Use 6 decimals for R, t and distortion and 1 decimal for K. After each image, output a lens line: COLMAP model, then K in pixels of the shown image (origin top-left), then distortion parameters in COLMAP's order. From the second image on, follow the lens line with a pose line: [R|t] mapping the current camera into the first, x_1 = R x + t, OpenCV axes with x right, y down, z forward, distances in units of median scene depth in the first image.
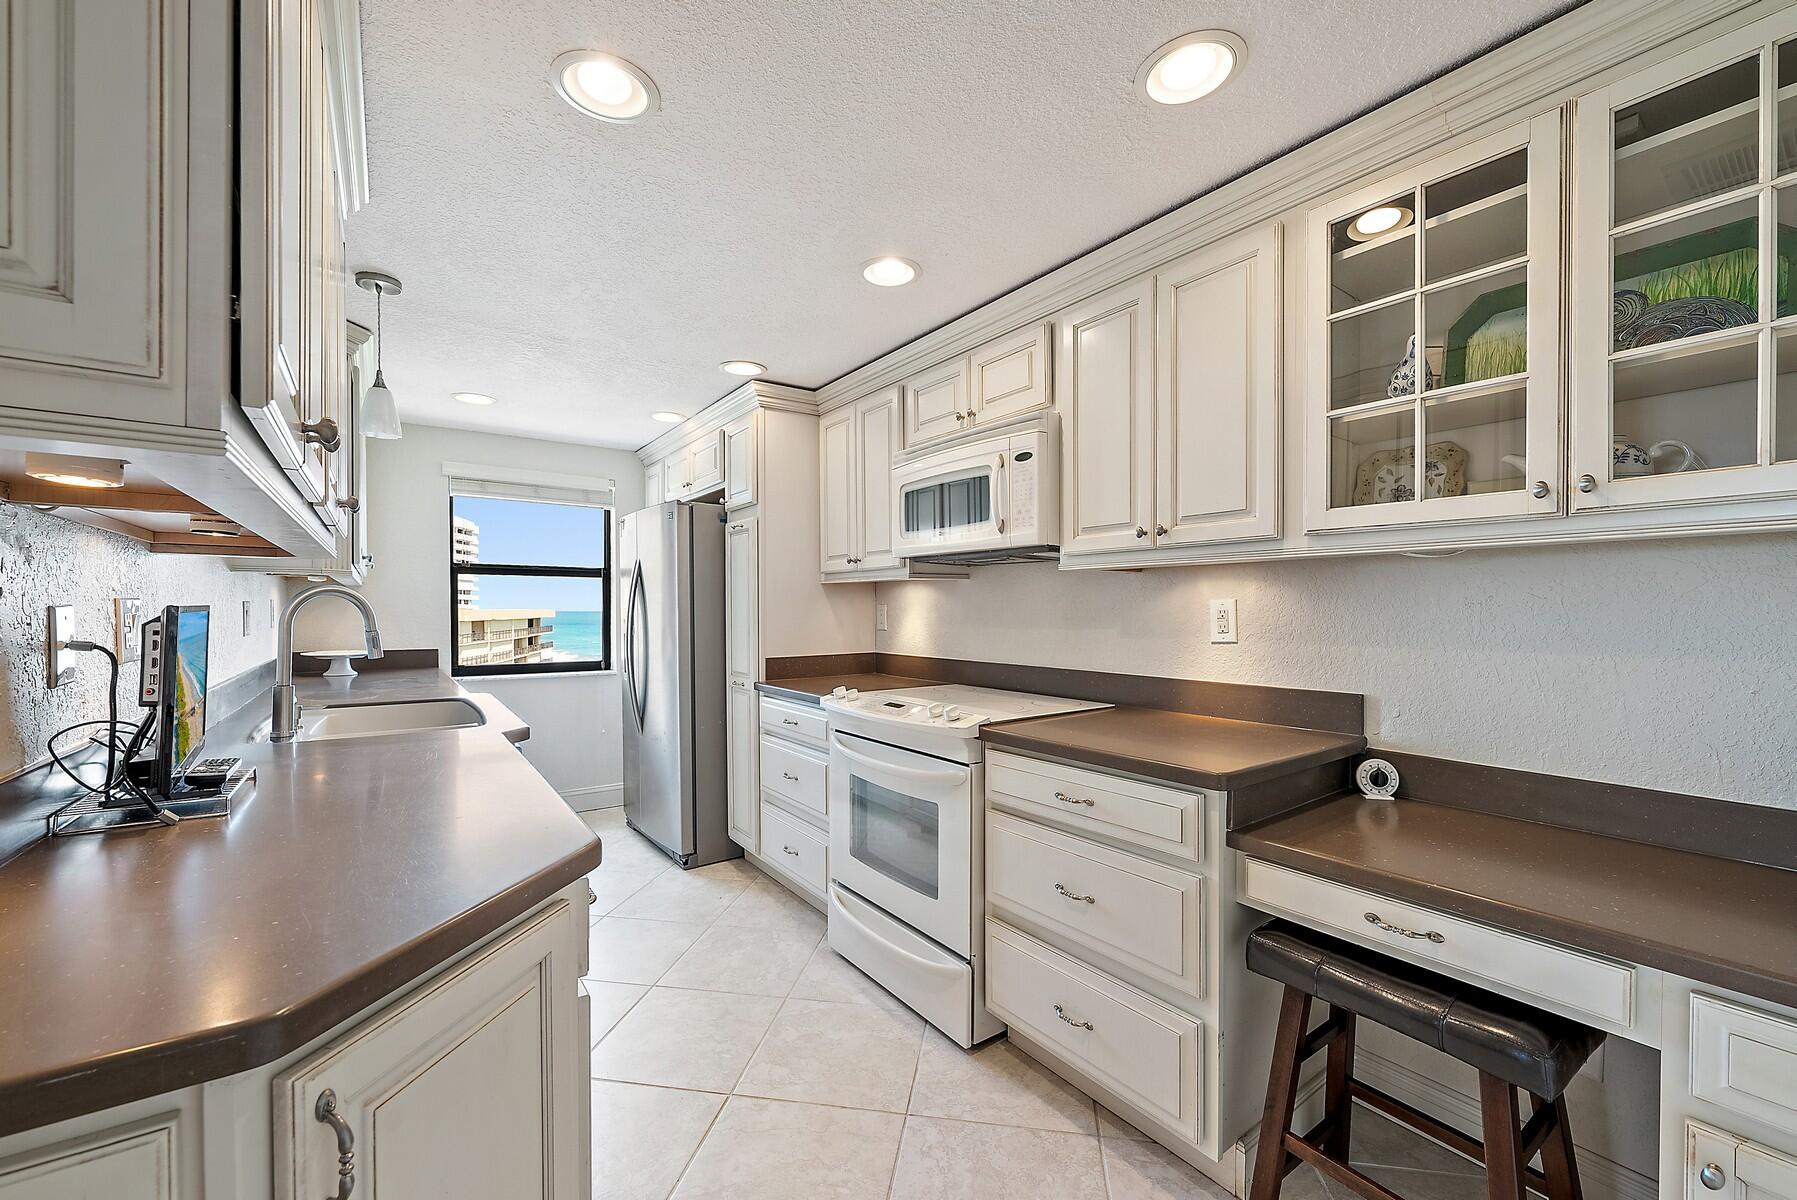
lens RADIAL K [[712.7, 0, 896.6], [0, 712.7, 614.1], [0, 0, 1]] dist [-0.006170, 0.001552]
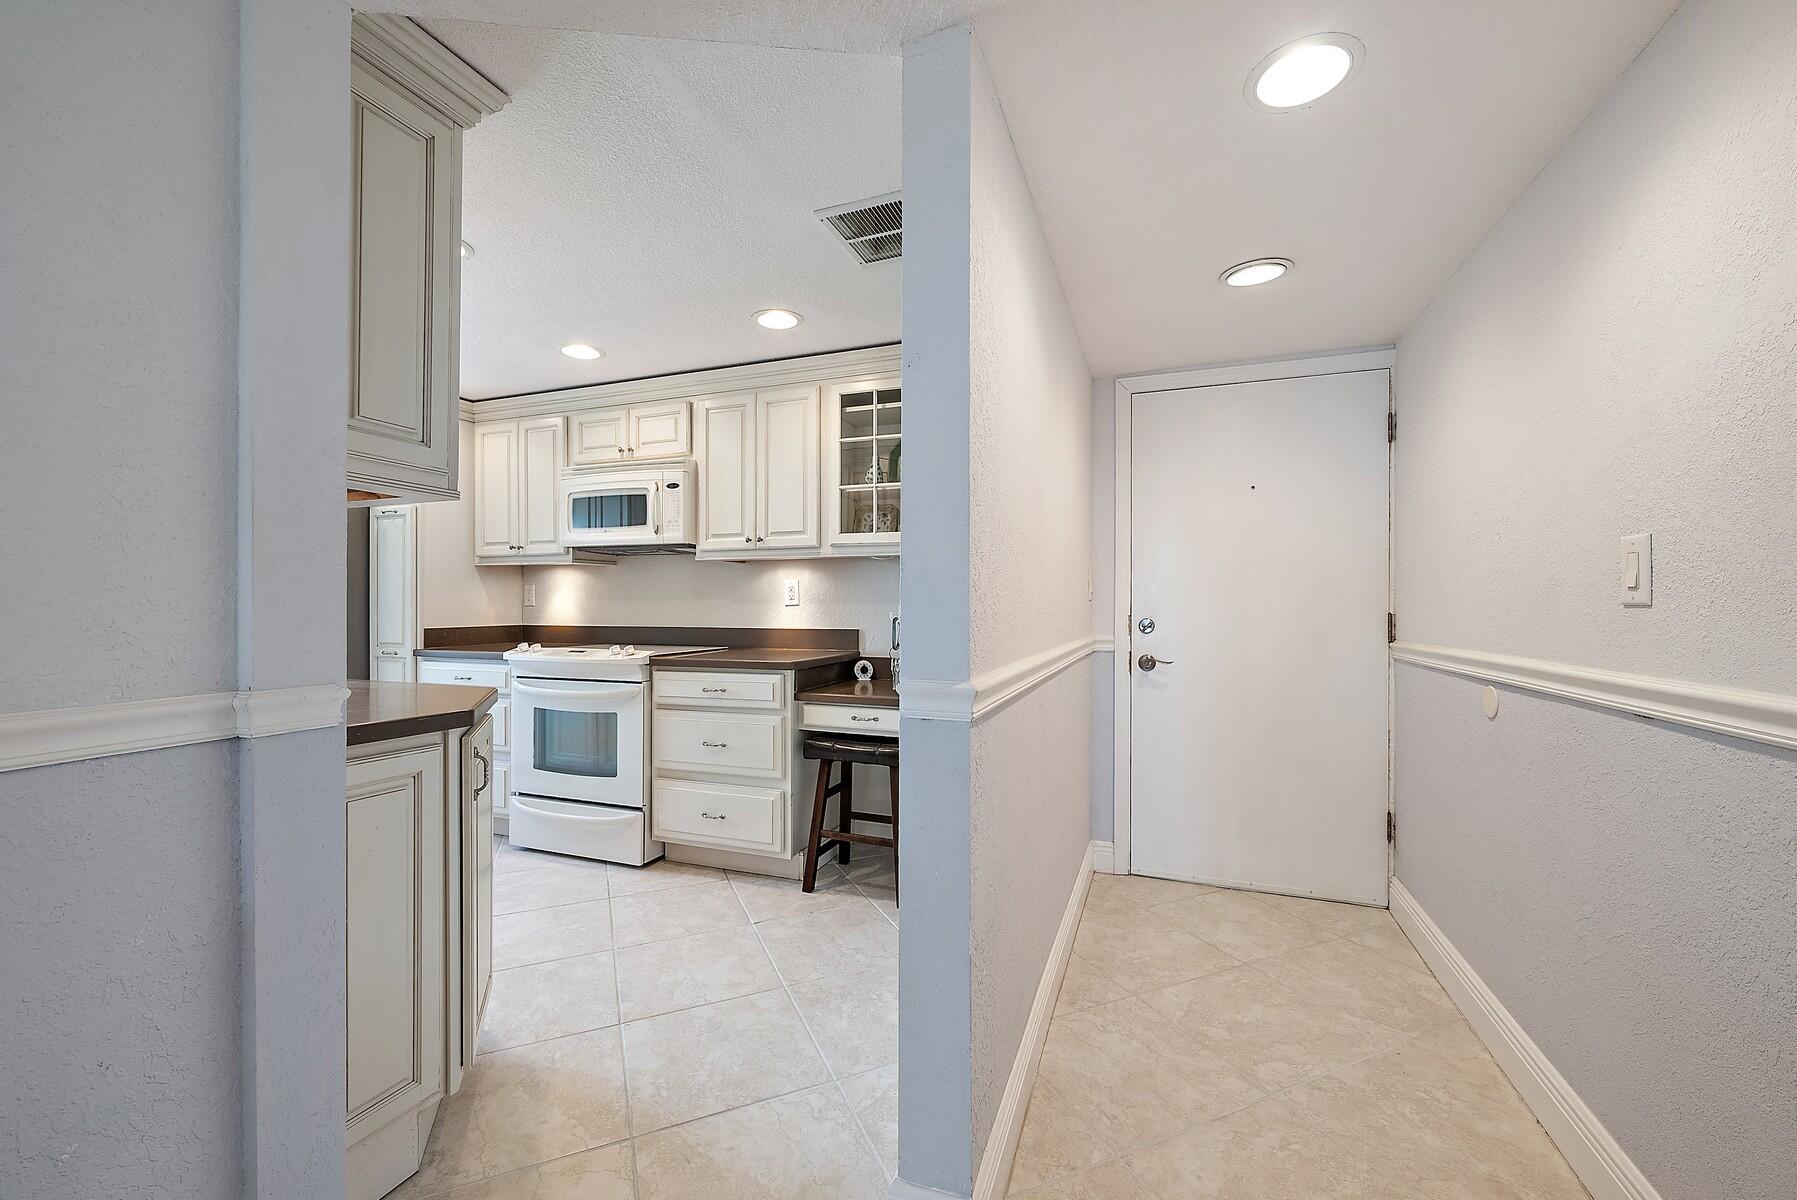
lens RADIAL K [[712.7, 0, 908.5], [0, 712.7, 609.5], [0, 0, 1]] dist [-0.006170, 0.001552]
pose [[0.827354, 0.000737, 0.561680, -0.292647], [0.002004, 0.999989, -0.004263, 0.060557], [-0.561677, 0.004653, 0.827344, -0.620758]]
